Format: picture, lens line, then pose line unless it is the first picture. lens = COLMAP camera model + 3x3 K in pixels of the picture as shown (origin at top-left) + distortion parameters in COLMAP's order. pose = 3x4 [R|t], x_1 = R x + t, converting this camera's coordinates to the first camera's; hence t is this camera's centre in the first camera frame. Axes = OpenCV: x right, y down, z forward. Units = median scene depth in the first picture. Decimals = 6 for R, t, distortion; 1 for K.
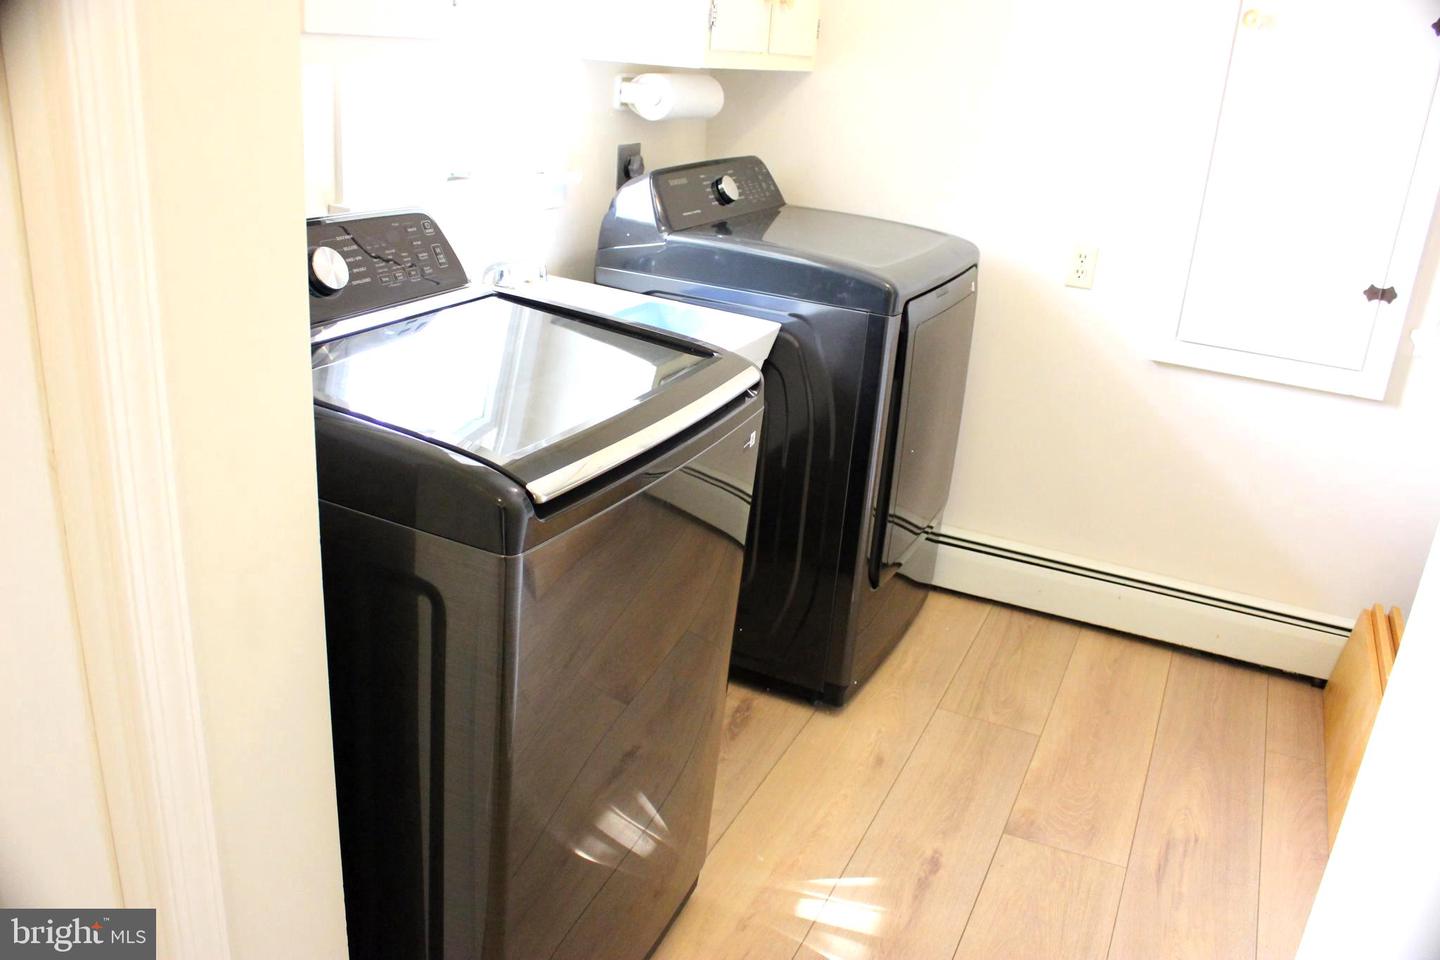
lens RADIAL K [[1181.7, 0, 720.0], [0, 1181.7, 480.0], [0, 0, 1]] dist [-0.137217, 0.093876]
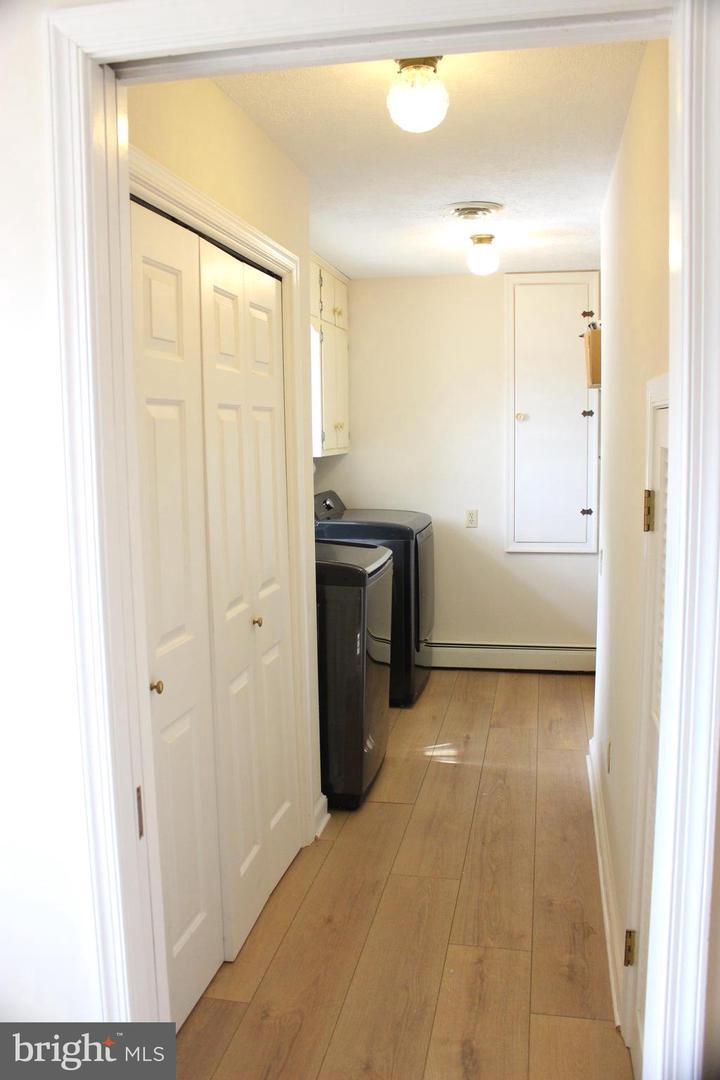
lens RADIAL K [[886.3, 0, 360.0], [0, 886.3, 540.0], [0, 0, 1]] dist [-0.137217, 0.093876]
pose [[0.969322, -0.114051, 0.217732, -0.362890], [0.160791, 0.964225, -0.210753, 0.236674], [-0.185906, 0.239296, 0.952983, -0.795745]]
